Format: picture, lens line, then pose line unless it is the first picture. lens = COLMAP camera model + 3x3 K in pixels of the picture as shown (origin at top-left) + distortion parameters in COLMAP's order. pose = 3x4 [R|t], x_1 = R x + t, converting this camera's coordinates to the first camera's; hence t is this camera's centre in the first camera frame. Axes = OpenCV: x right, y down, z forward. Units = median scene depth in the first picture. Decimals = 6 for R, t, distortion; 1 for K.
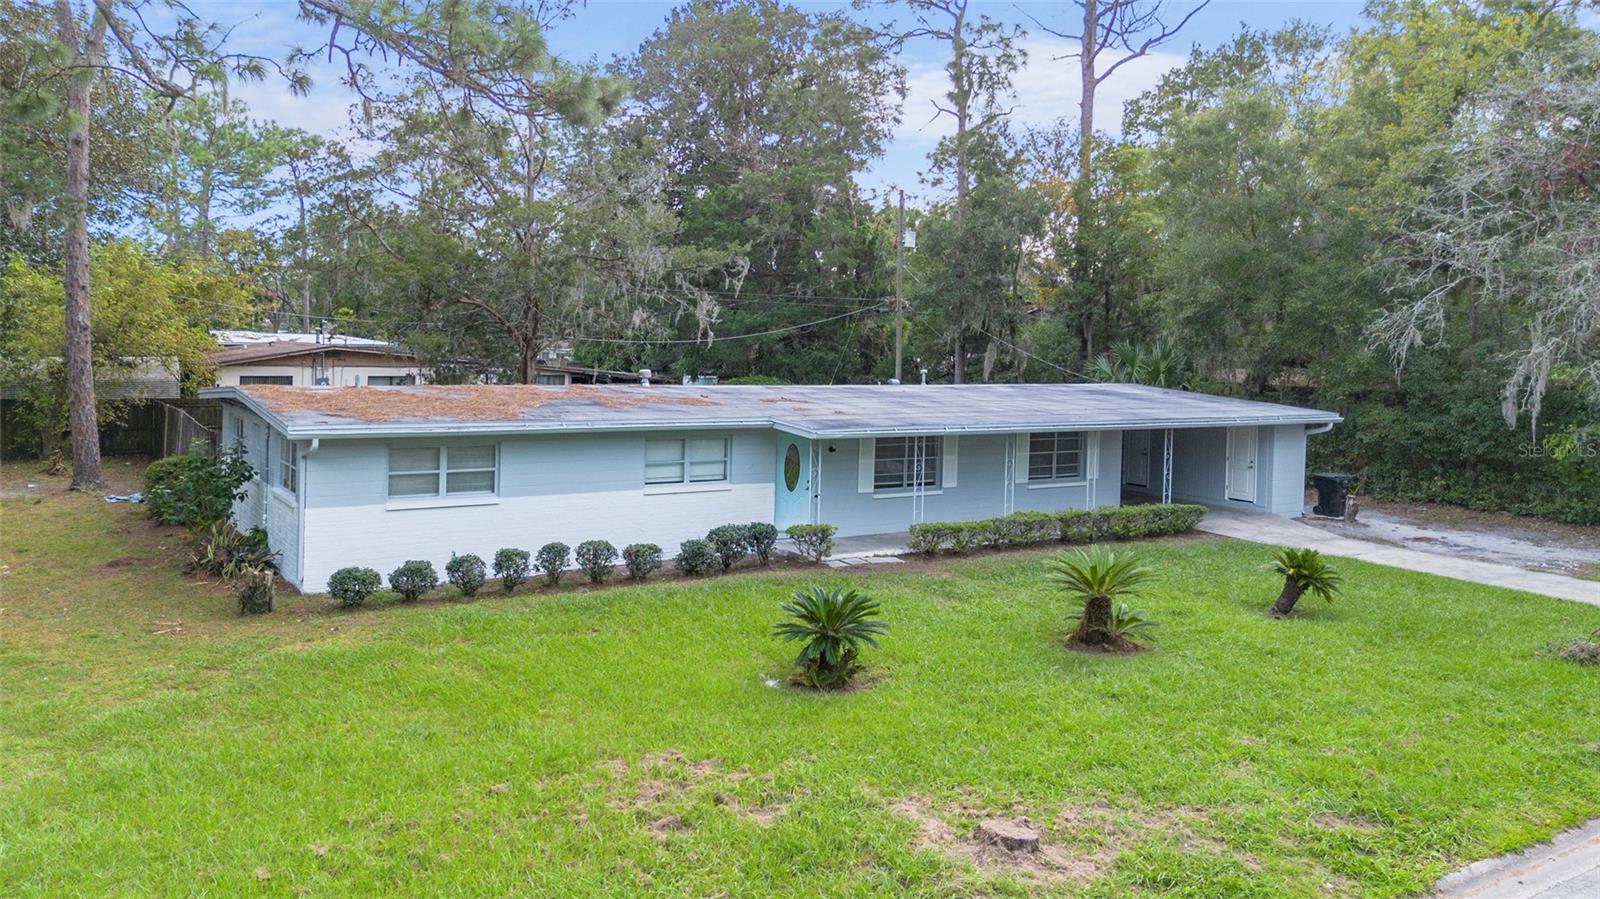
lens RADIAL K [[1137.1, 0, 800.4], [0, 1137.1, 450.5], [0, 0, 1]] dist [0.007221, -0.000987]
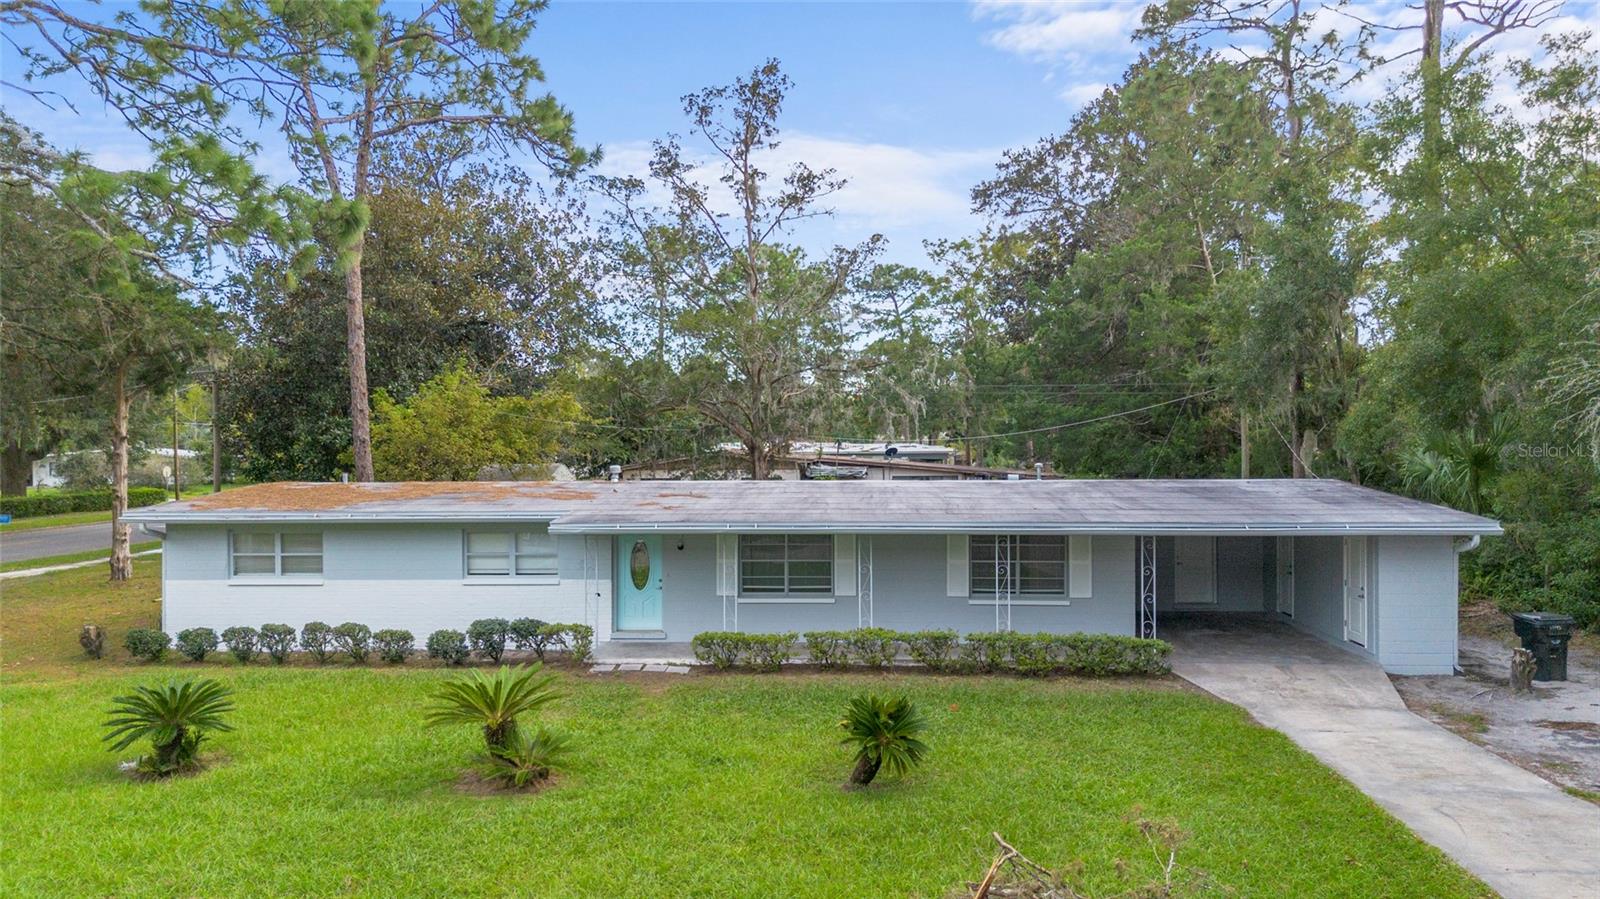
lens RADIAL K [[1137.1, 0, 800.9], [0, 1137.1, 449.3], [0, 0, 1]] dist [0.007221, -0.000987]
pose [[0.821534, -0.011880, -0.570036, 0.704364], [-0.029674, 0.997537, -0.063555, -0.027519], [0.569387, 0.069128, 0.819158, 0.290657]]
